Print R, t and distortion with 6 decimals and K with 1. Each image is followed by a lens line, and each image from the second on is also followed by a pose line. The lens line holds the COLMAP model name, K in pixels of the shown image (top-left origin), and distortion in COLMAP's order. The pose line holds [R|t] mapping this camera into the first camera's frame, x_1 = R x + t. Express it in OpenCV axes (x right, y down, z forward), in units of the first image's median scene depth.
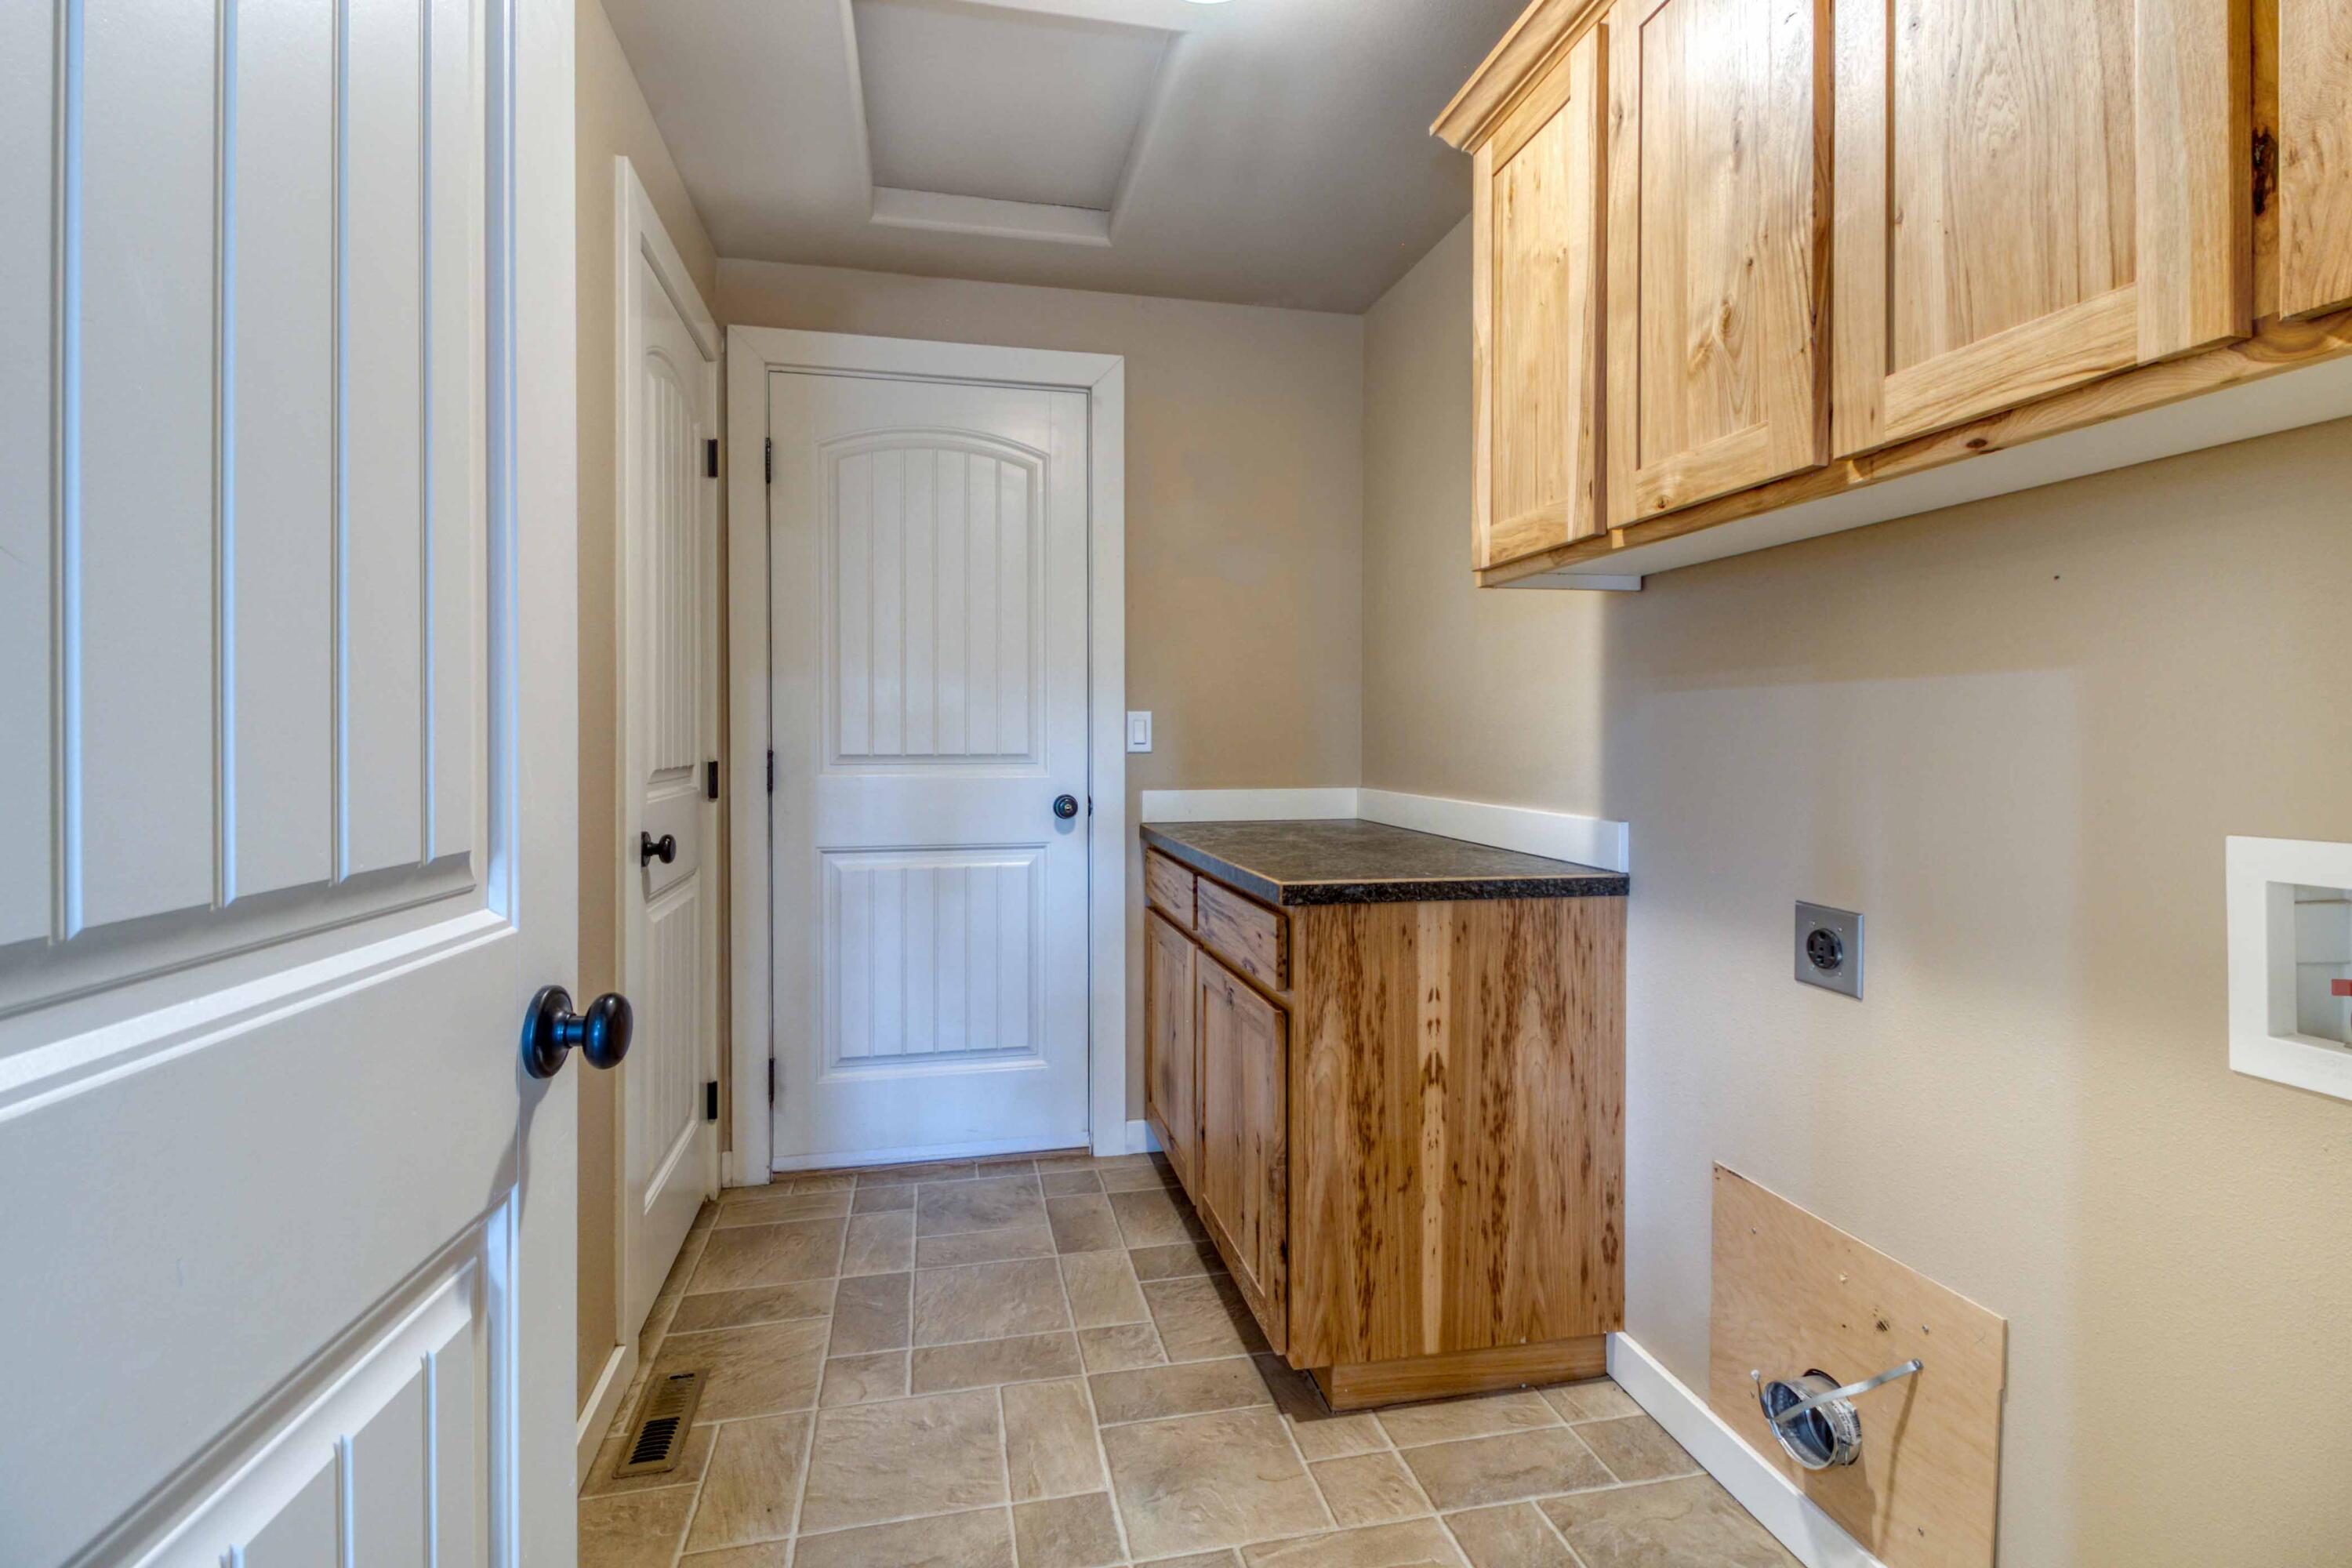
lens RADIAL K [[1080.3, 0, 1180.5], [0, 1080.3, 739.4], [0, 0, 1]] dist [0.007686, -0.006453]
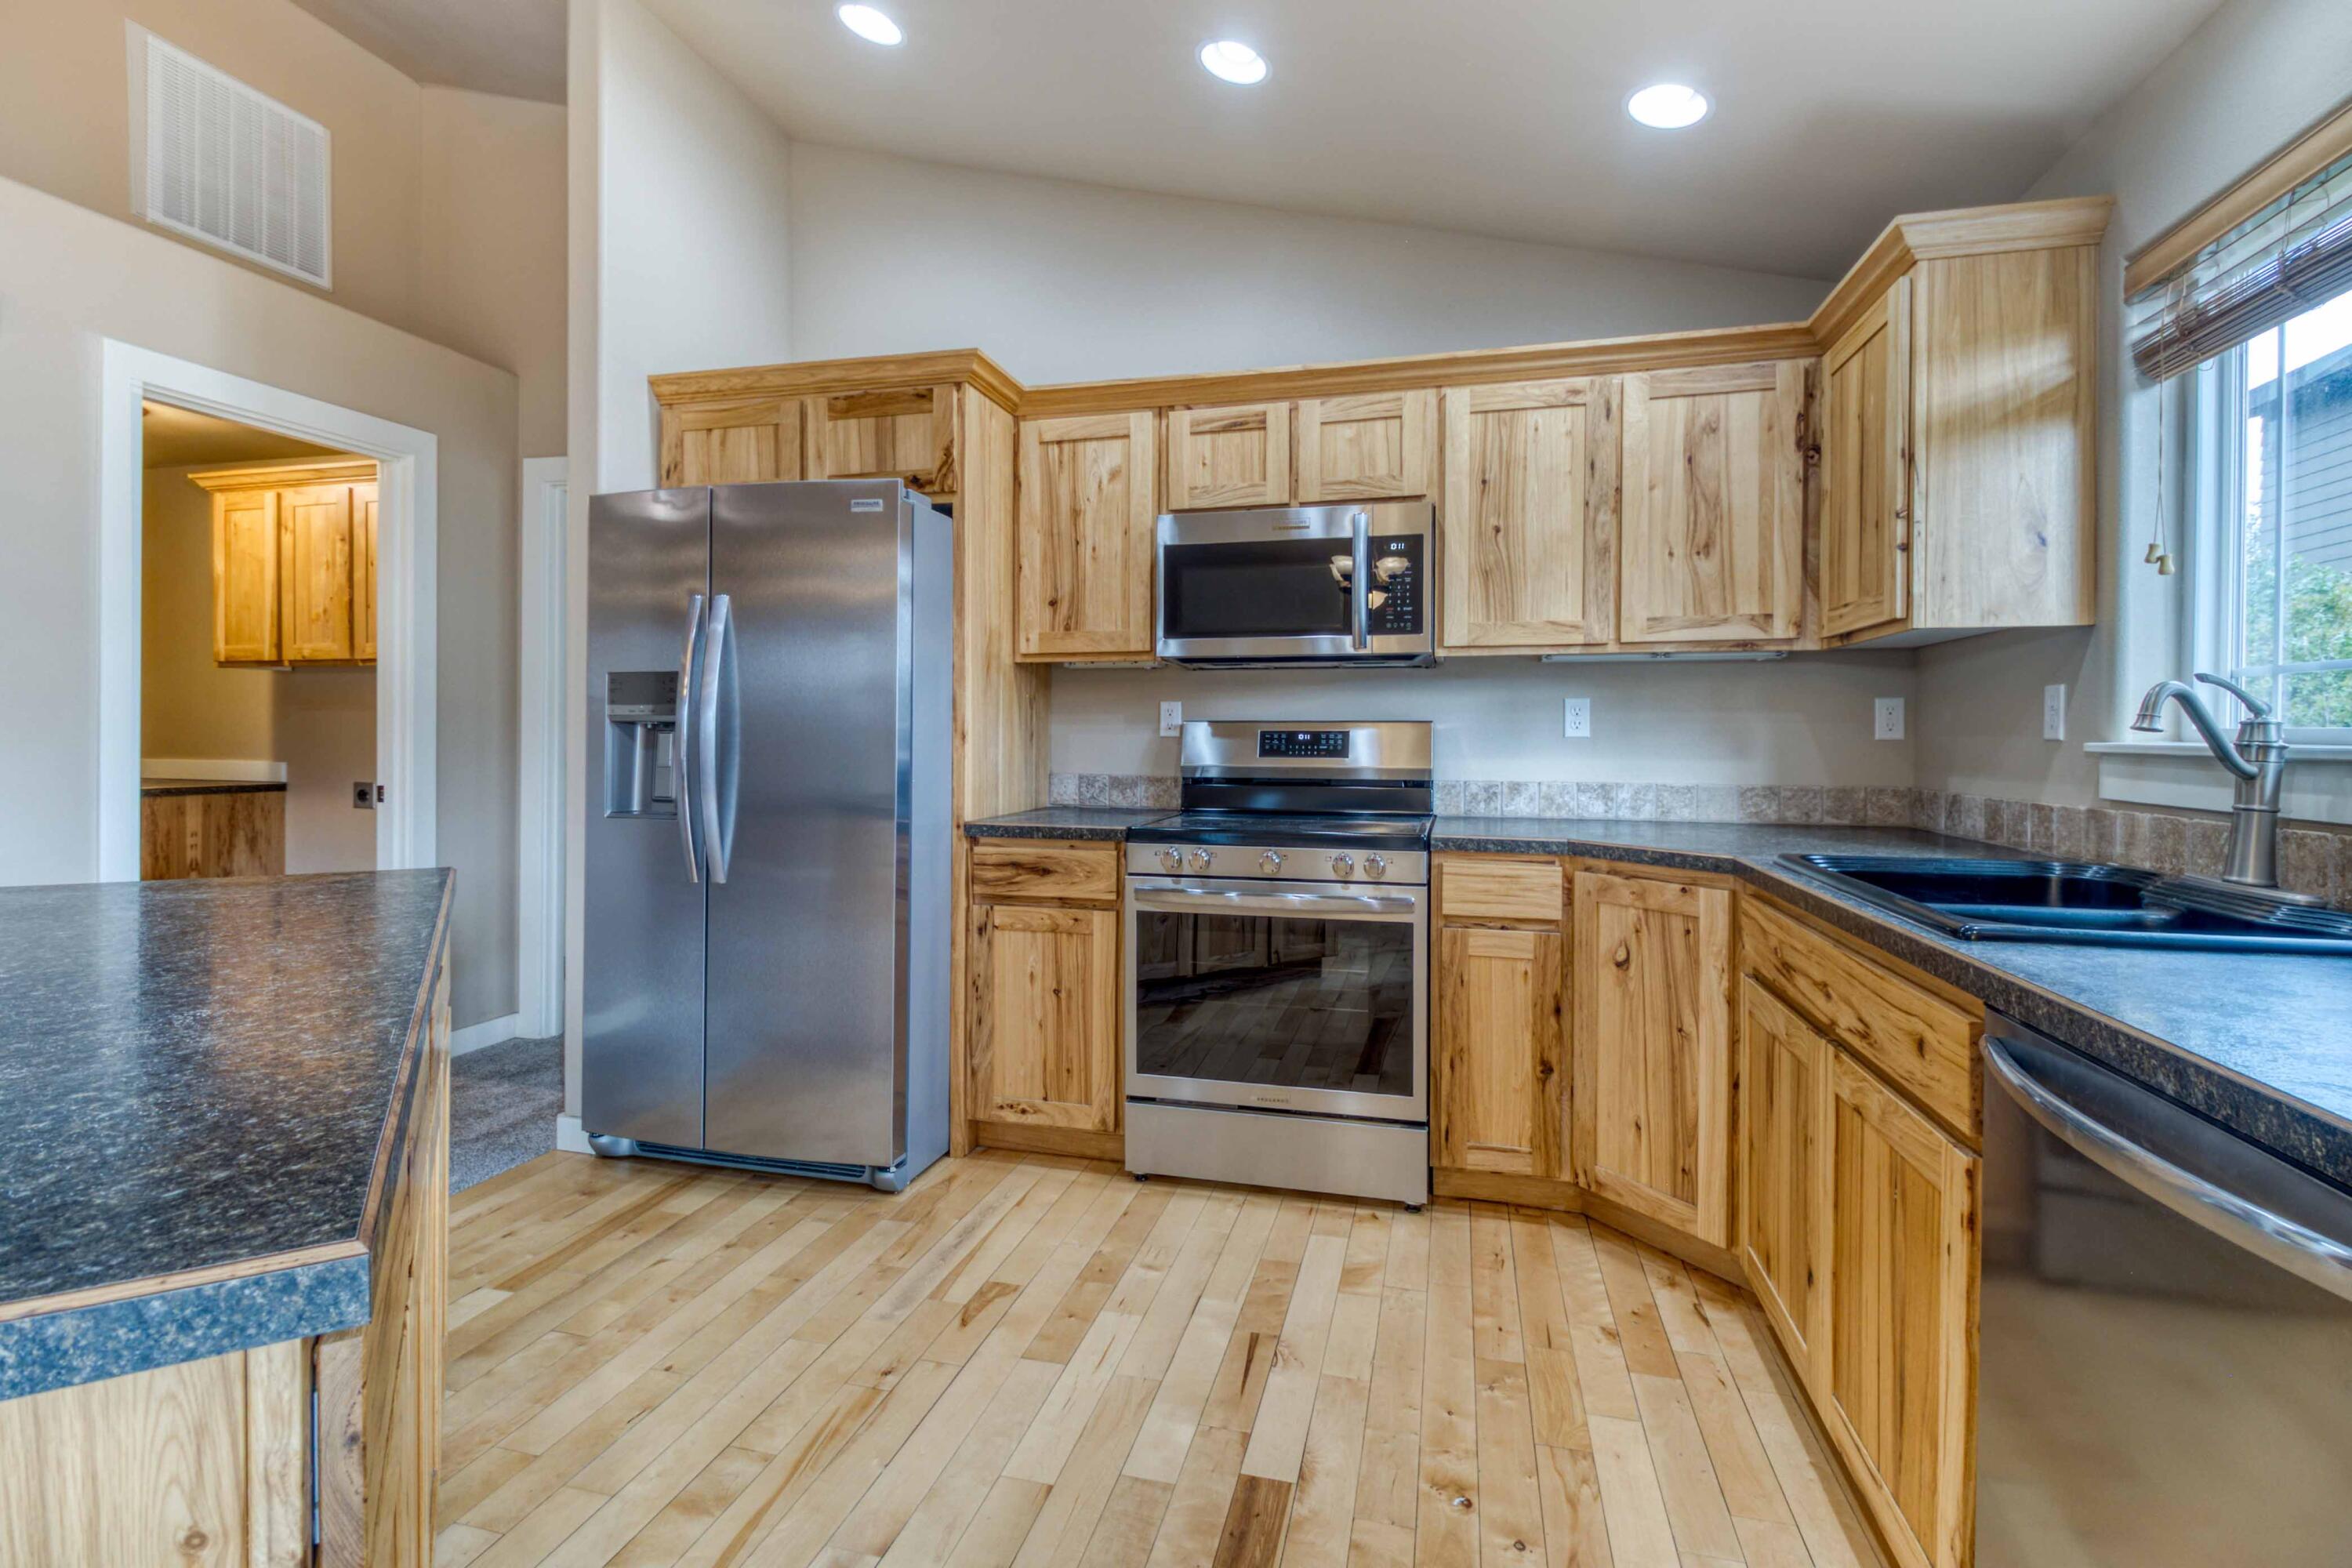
lens RADIAL K [[1080.3, 0, 1153.3], [0, 1080.3, 742.3], [0, 0, 1]] dist [0.007686, -0.006453]
pose [[0.458330, -0.006925, 0.888755, -0.932580], [-0.004050, 0.999943, 0.009880, -0.002851], [-0.888773, -0.008127, 0.458276, -2.017942]]
